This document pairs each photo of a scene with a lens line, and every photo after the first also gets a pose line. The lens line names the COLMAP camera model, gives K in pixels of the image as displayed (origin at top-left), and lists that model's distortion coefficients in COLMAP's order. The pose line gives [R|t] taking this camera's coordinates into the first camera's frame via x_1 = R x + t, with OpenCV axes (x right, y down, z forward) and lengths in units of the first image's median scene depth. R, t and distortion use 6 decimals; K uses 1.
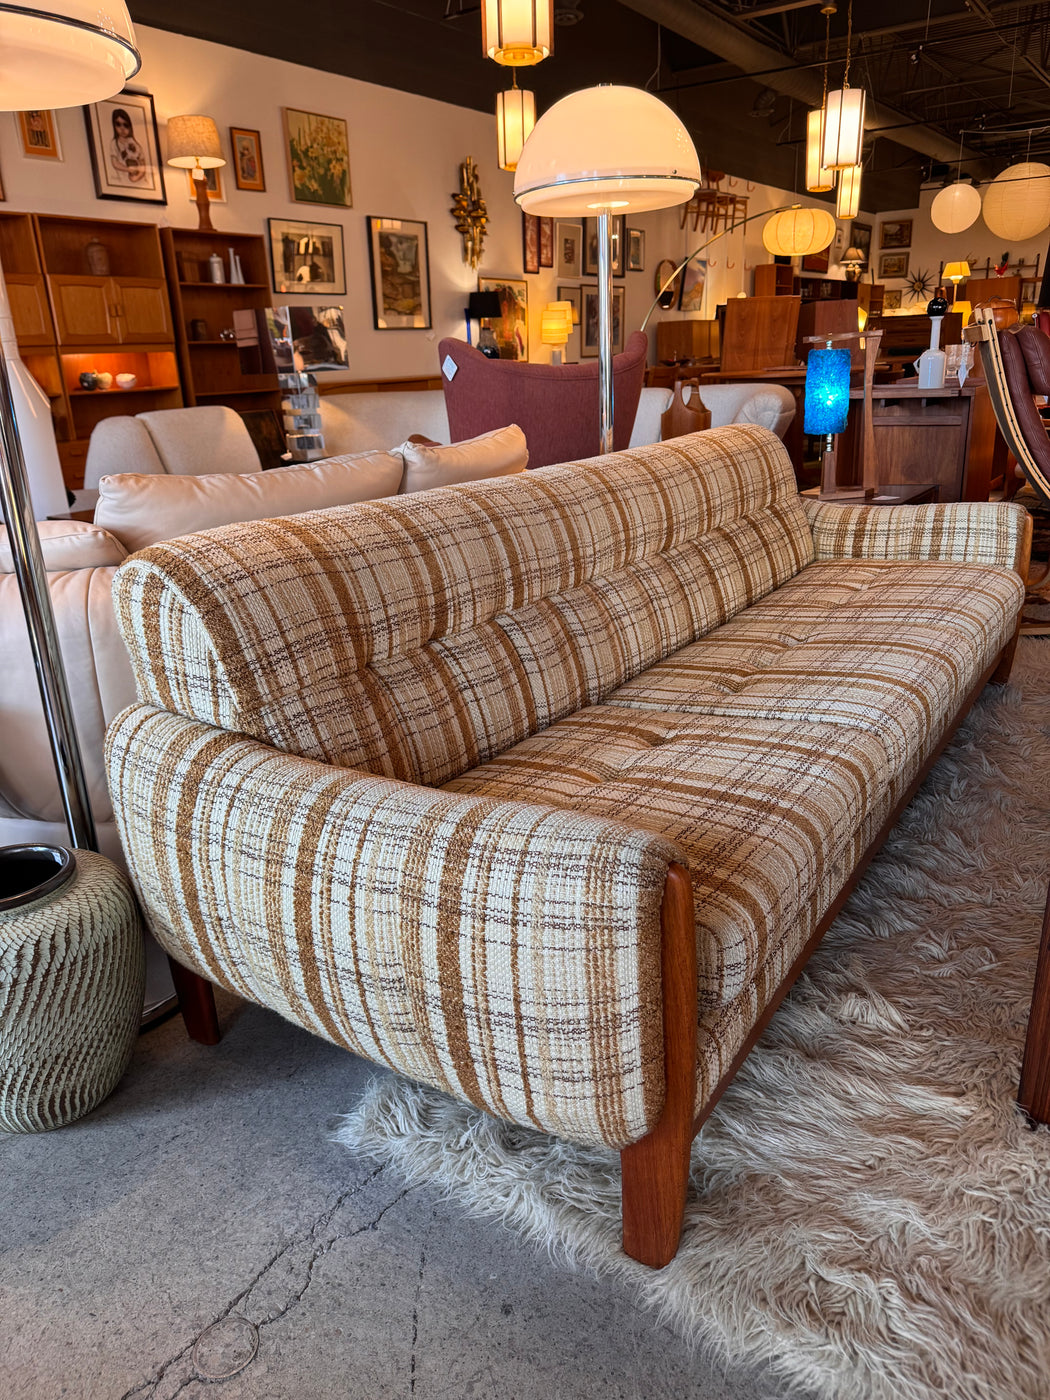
lens RADIAL K [[970.8, 0, 529.2], [0, 970.8, 704.3], [0, 0, 1]] dist [0.164560, -0.283932]
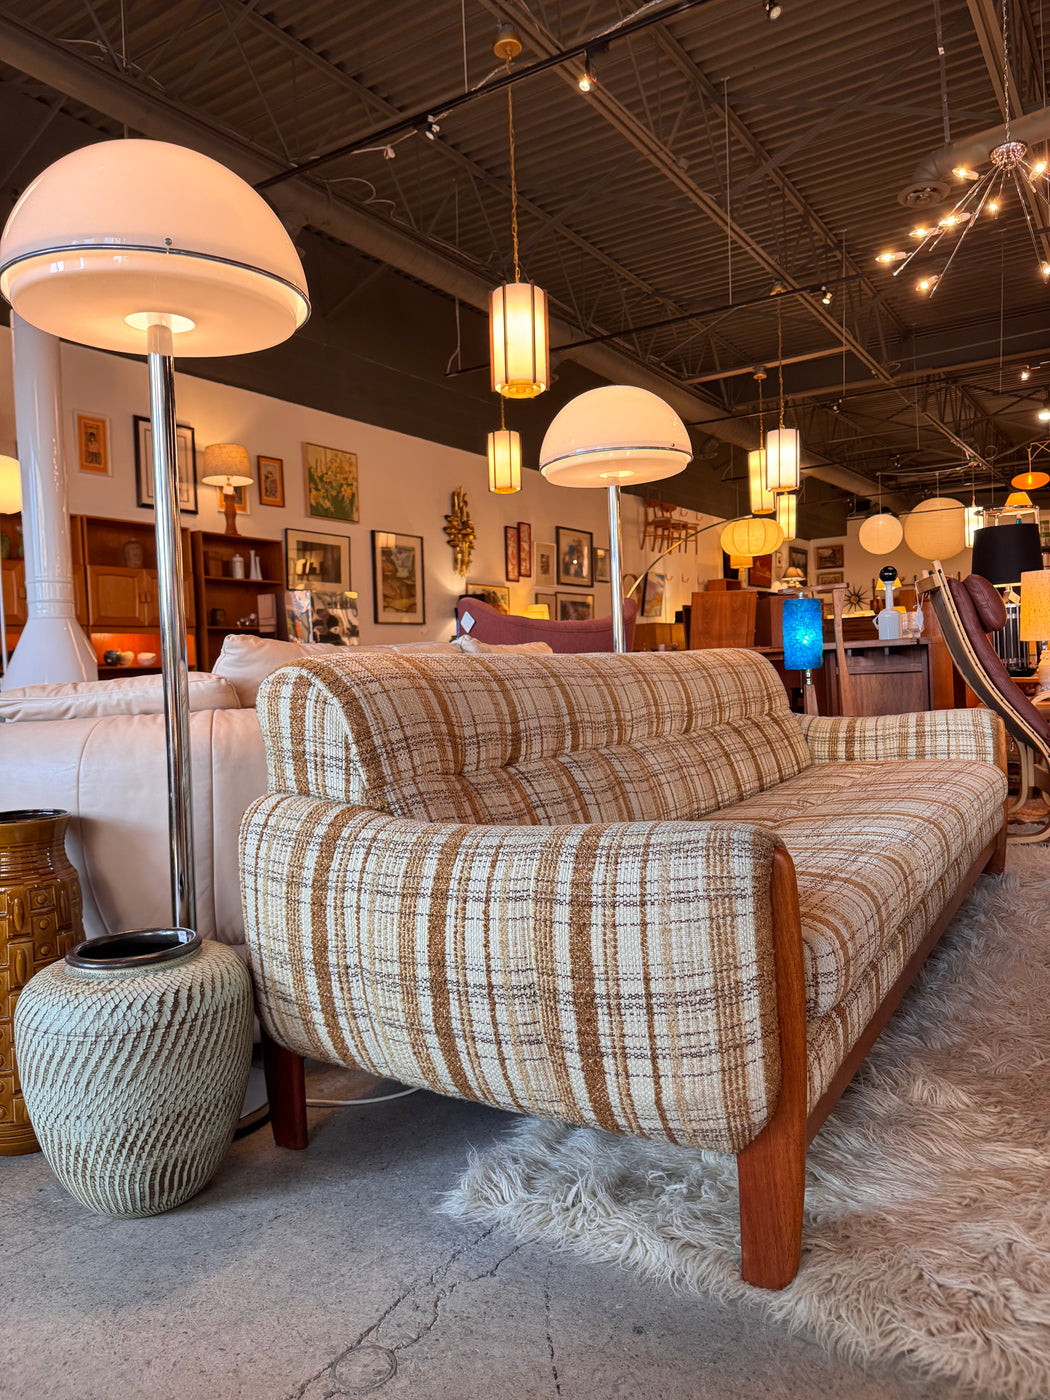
lens RADIAL K [[974.0, 0, 525.1], [0, 974.0, 693.2], [0, 0, 1]] dist [0.132637, -0.201021]
pose [[0.999557, -0.001138, 0.029735, -0.122486], [0.010288, 0.950856, -0.309461, 0.223032], [-0.027921, 0.309630, 0.950447, -0.116126]]
